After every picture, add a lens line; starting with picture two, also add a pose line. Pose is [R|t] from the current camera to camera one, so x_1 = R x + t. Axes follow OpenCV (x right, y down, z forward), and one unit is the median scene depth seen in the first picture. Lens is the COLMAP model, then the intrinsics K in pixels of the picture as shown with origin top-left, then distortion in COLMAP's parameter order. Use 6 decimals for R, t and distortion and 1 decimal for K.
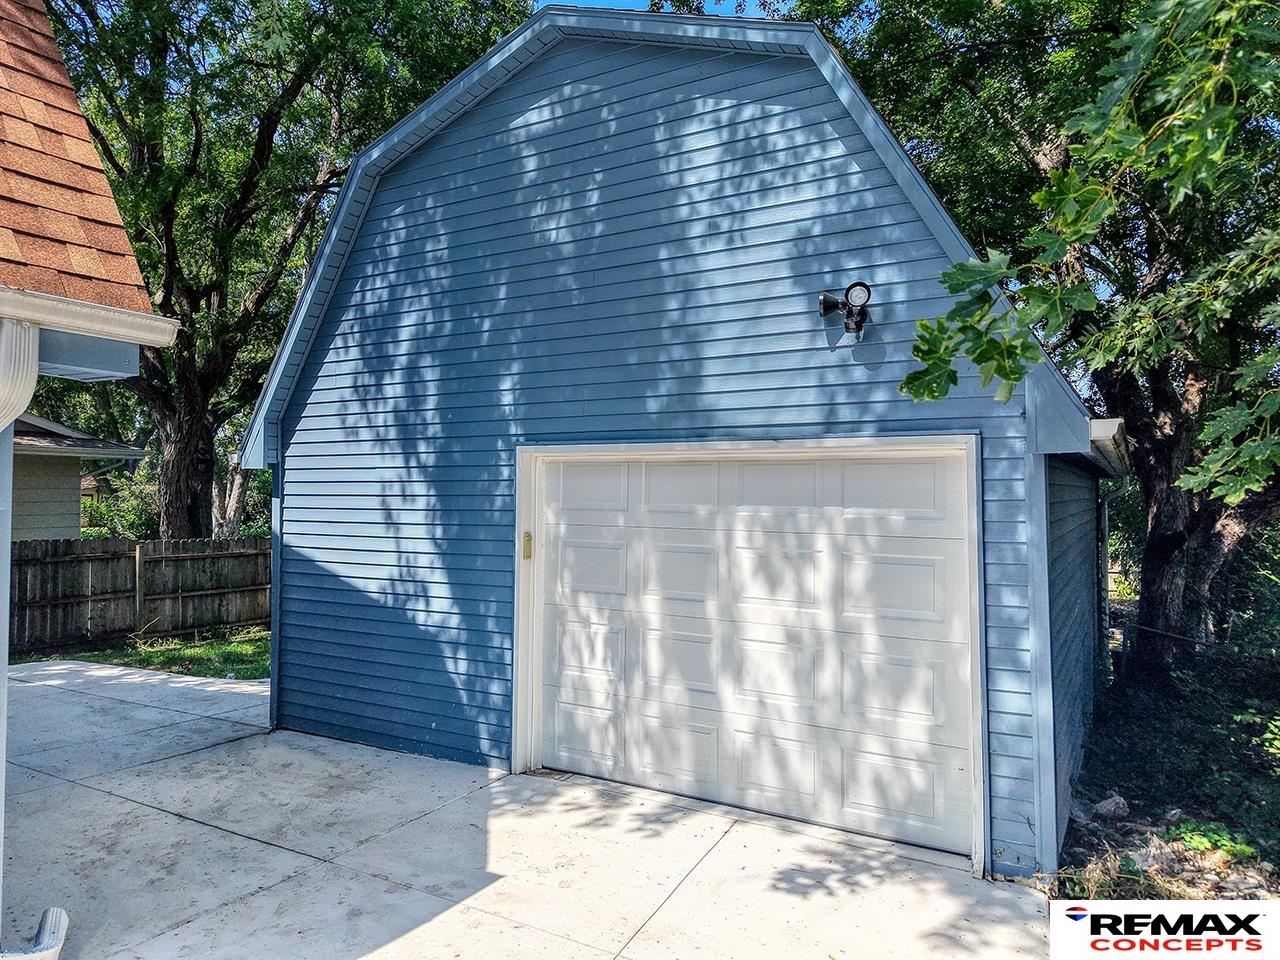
lens RADIAL K [[865.7, 0, 642.2], [0, 865.7, 475.5], [0, 0, 1]] dist [0.016765, -0.014074]
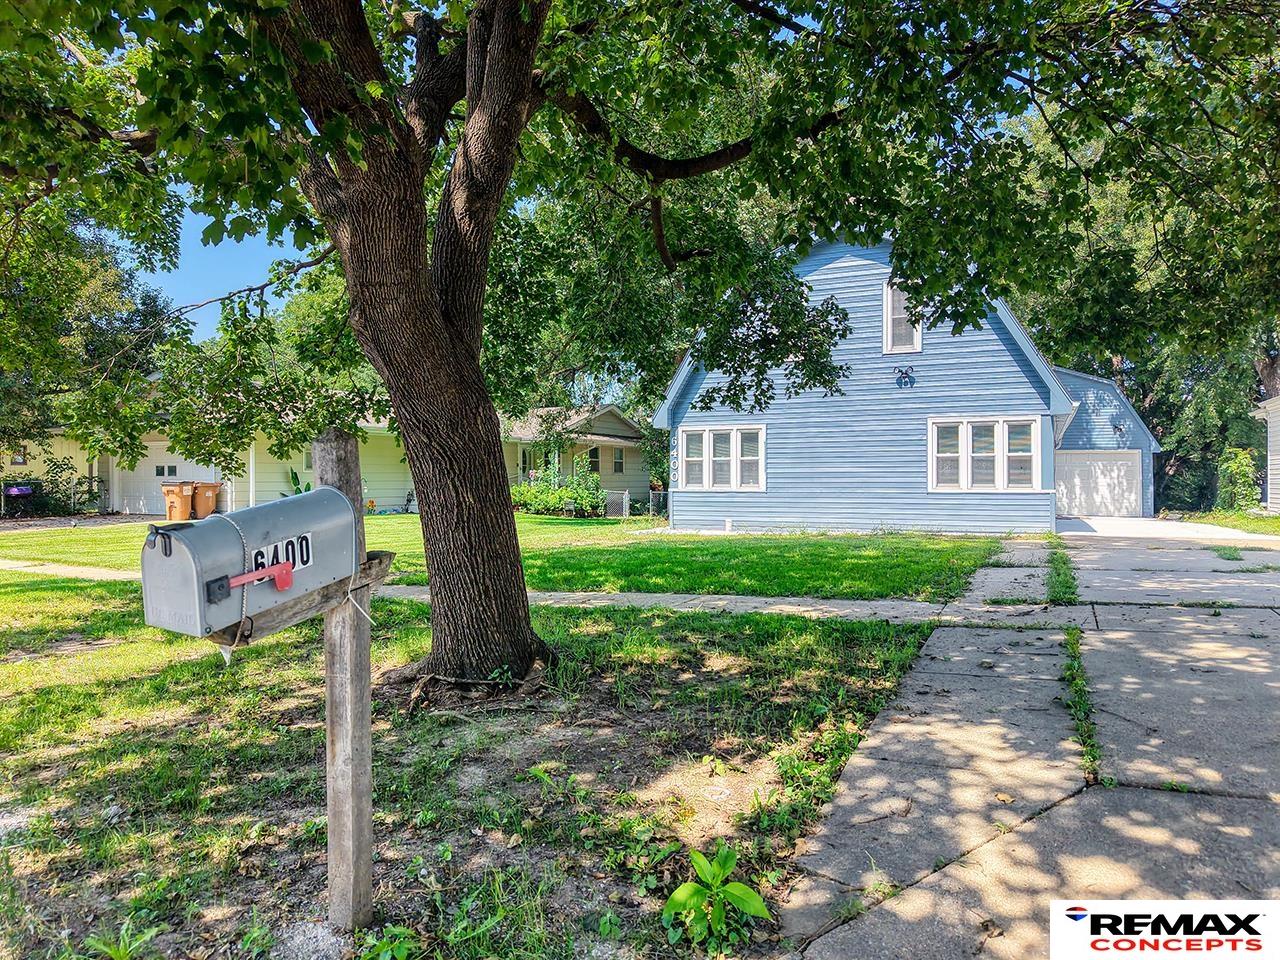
lens RADIAL K [[865.7, 0, 633.7], [0, 865.7, 471.6], [0, 0, 1]] dist [0.016765, -0.014074]
pose [[0.994756, 0.002079, 0.102253, -3.567717], [-0.002772, 0.999974, 0.006629, 0.071311], [-0.102236, -0.006877, 0.994736, -4.425246]]
